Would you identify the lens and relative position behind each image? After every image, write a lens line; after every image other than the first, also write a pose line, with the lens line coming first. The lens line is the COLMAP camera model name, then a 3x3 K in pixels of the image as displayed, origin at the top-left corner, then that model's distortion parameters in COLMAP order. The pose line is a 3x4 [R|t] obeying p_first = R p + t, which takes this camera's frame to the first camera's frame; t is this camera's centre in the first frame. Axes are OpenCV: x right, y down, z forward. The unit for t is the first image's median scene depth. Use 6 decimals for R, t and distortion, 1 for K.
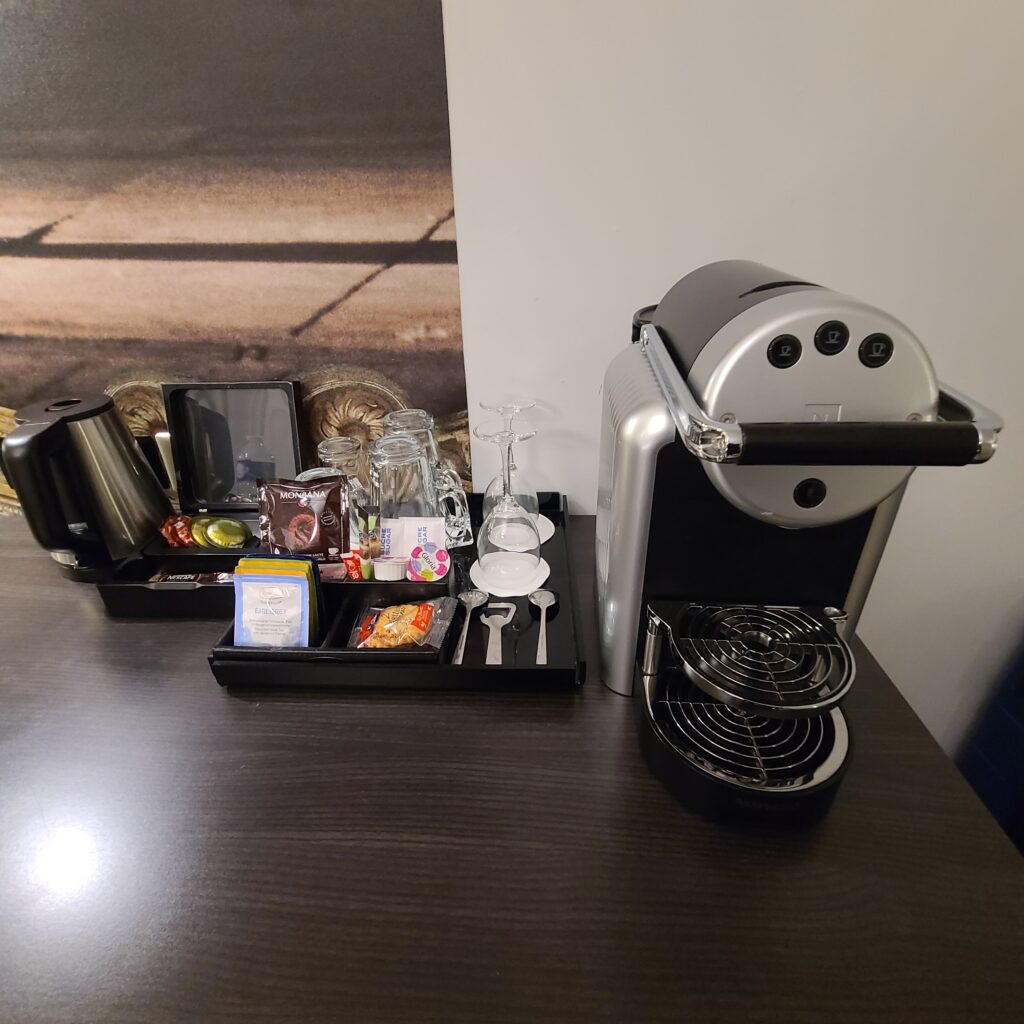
lens RADIAL K [[569.8, 0, 505.5], [0, 569.8, 516.7], [0, 0, 1]] dist [-0.001400, -0.000349]
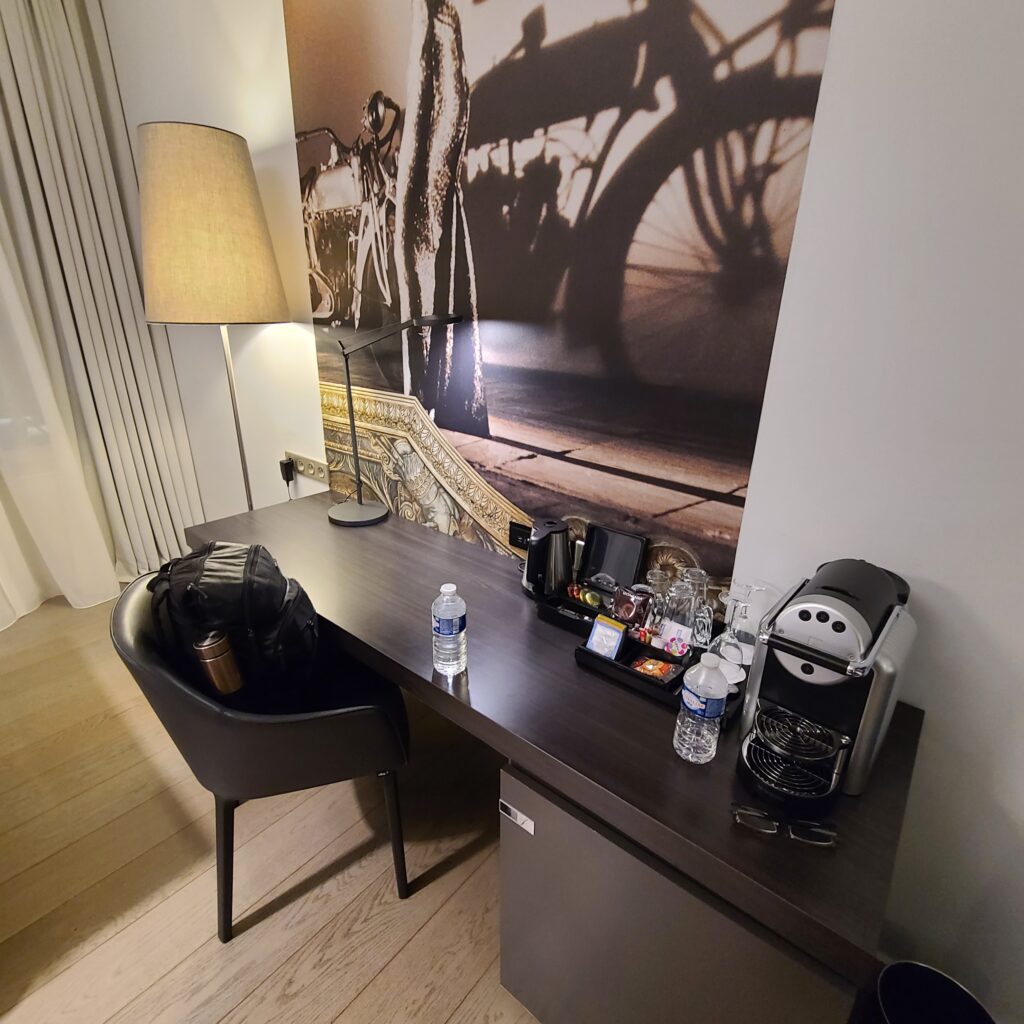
lens RADIAL K [[569.8, 0, 505.5], [0, 569.8, 516.7], [0, 0, 1]] dist [-0.001400, -0.000349]
pose [[0.797972, 0.257731, -0.544808, 0.330572], [-0.332012, 0.942407, -0.040471, -0.066387], [0.503000, 0.213177, 0.837584, -1.023630]]
